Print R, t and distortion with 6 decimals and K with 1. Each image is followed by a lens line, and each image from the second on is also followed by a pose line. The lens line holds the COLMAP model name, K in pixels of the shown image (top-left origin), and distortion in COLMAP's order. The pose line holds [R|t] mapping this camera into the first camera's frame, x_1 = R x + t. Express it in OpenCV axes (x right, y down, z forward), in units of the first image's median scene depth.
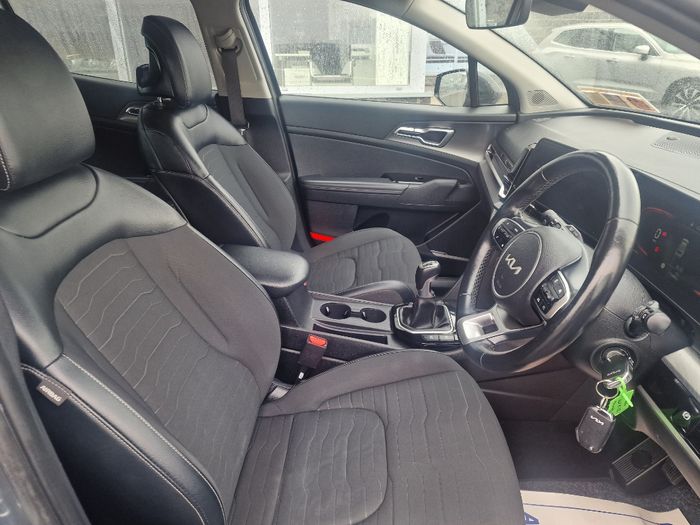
lens RADIAL K [[468.3, 0, 349.9], [0, 468.3, 261.8], [0, 0, 1]] dist [-0.000478, -0.011616]
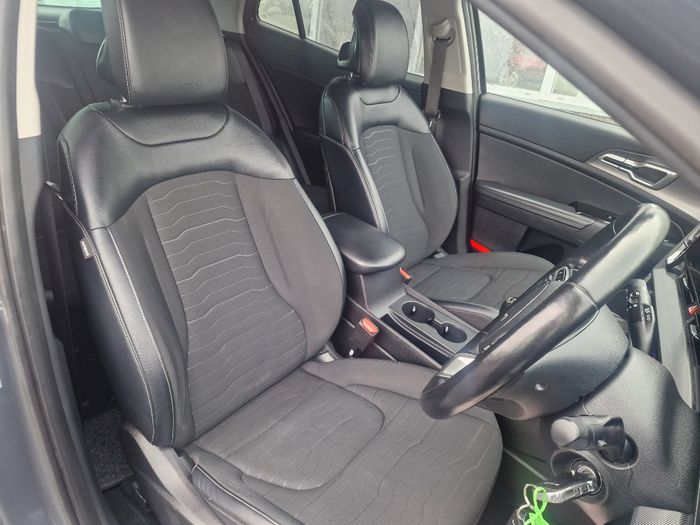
lens RADIAL K [[468.3, 0, 349.4], [0, 468.3, 263.4], [0, 0, 1]] dist [-0.000478, -0.011616]
pose [[0.792663, 0.344198, -0.503203, 0.248011], [-0.341857, 0.934351, 0.100605, -0.031211], [0.504797, 0.092277, 0.858292, 0.068235]]
